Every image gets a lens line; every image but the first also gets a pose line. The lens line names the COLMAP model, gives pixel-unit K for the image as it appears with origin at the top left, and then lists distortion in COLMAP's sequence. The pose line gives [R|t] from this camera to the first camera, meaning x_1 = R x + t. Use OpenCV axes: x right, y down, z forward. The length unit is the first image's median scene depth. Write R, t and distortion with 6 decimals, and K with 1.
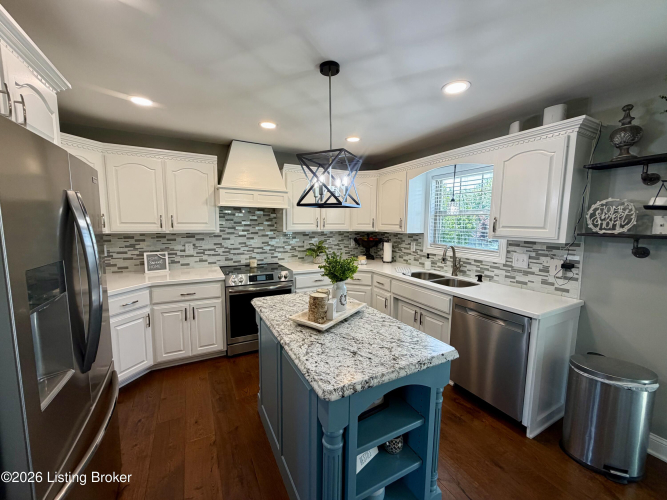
lens RADIAL K [[264.6, 0, 330.9], [0, 264.6, 251.0], [0, 0, 1]] dist [0.000496, -0.000269]
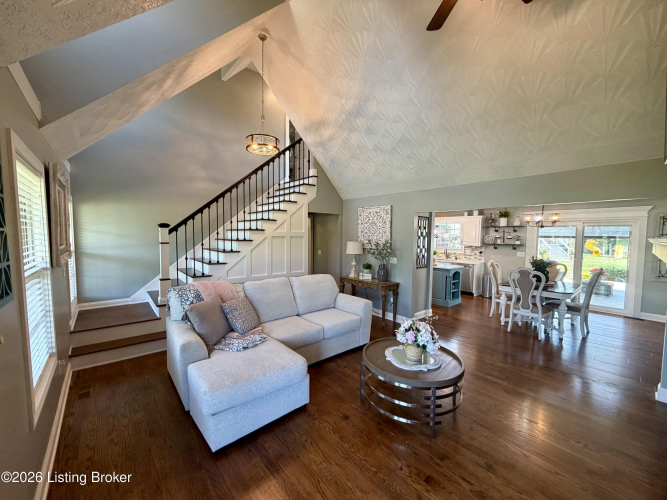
lens RADIAL K [[264.6, 0, 335.6], [0, 264.6, 250.2], [0, 0, 1]] dist [0.000496, -0.000269]
pose [[0.970762, -0.014283, 0.239618, -1.991841], [0.025099, 0.998796, -0.042147, 0.133683], [-0.238728, 0.046929, 0.969952, -2.136957]]
